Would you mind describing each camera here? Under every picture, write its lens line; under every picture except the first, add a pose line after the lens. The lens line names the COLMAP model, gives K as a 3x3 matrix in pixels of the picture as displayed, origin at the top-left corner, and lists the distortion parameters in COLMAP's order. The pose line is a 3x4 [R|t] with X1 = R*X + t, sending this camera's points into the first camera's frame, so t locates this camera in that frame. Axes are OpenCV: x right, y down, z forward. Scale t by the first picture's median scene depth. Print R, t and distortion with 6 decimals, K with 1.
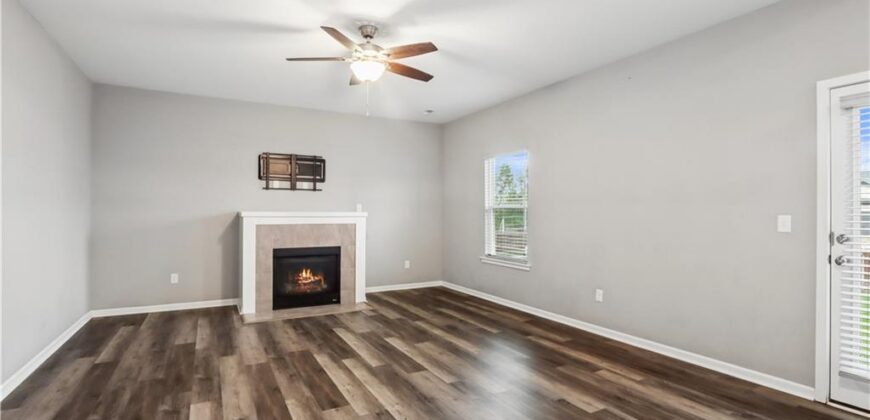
lens RADIAL K [[423.2, 0, 431.7], [0, 423.2, 214.7], [0, 0, 1]] dist [-0.002981, -0.000631]
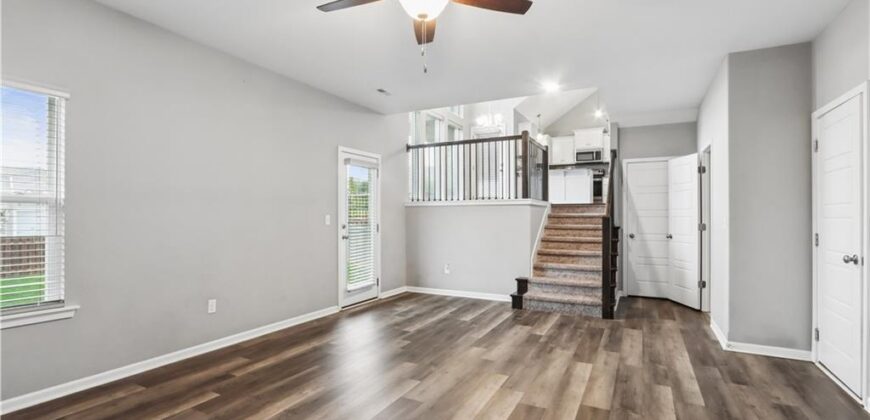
lens RADIAL K [[423.2, 0, 431.3], [0, 423.2, 213.0], [0, 0, 1]] dist [-0.002981, -0.000631]
pose [[-0.578641, 0.002012, 0.815580, -0.764971], [-0.005157, 0.999968, -0.006125, 0.001975], [-0.815566, -0.007751, -0.578612, 1.498413]]
